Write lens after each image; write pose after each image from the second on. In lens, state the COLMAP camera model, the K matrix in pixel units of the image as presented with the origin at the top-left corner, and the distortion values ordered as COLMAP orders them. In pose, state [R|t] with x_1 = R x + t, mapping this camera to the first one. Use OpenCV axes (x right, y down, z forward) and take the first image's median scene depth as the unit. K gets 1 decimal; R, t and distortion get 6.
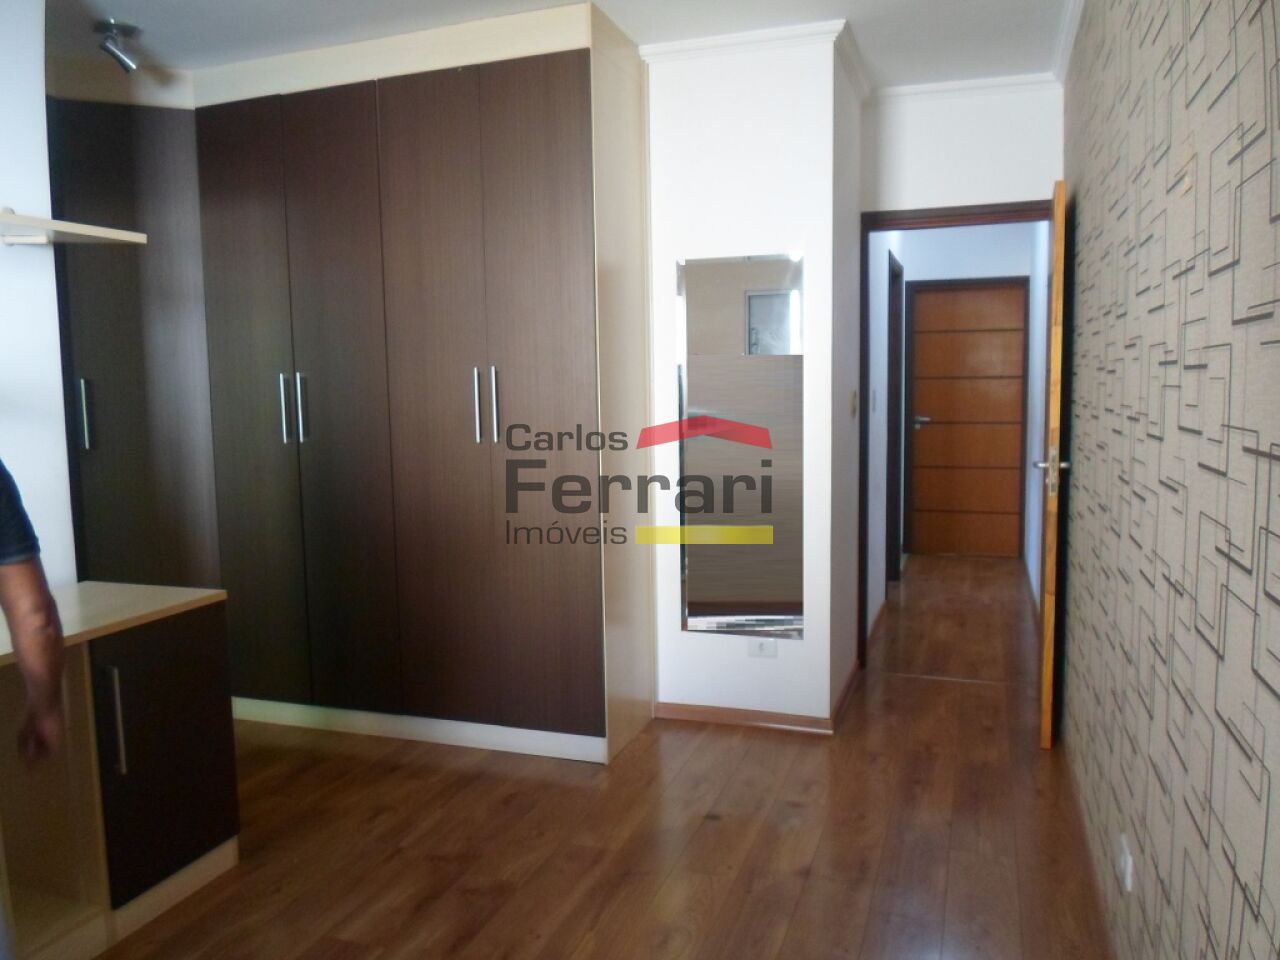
lens RADIAL K [[985.7, 0, 640.0], [0, 985.7, 480.0], [0, 0, 1]] dist [0.035620, 0.000426]
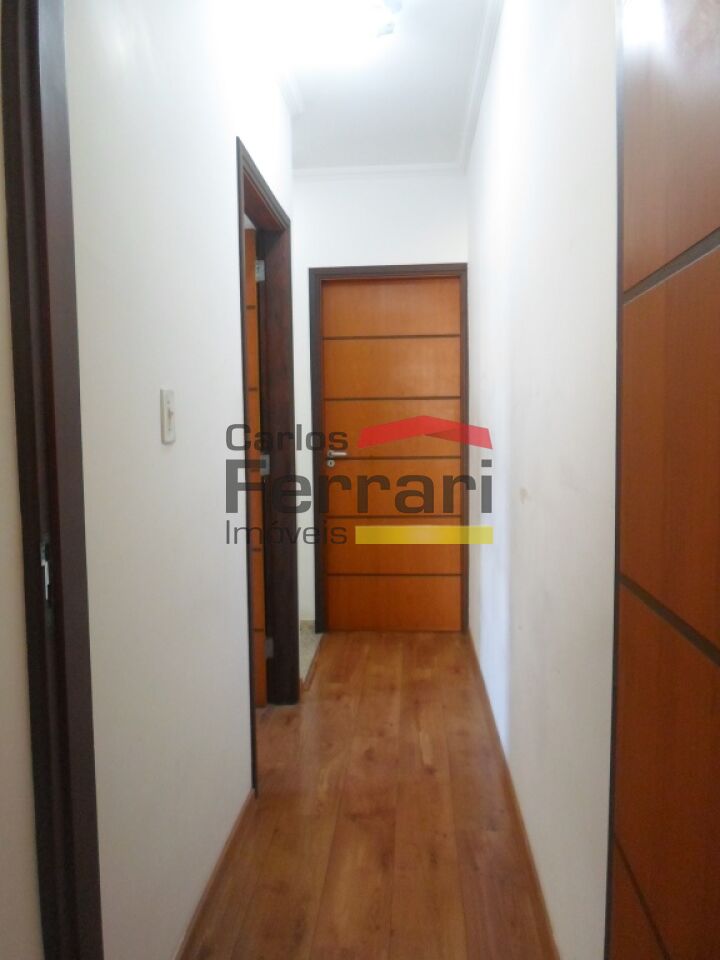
lens RADIAL K [[723.3, 0, 360.0], [0, 723.3, 480.0], [0, 0, 1]] dist [-0.046361, 0.000674]
pose [[0.965103, -0.015845, 0.261390, 0.167274], [0.020893, 0.999645, -0.016543, -0.033871], [-0.261035, 0.021427, 0.965091, 0.492287]]
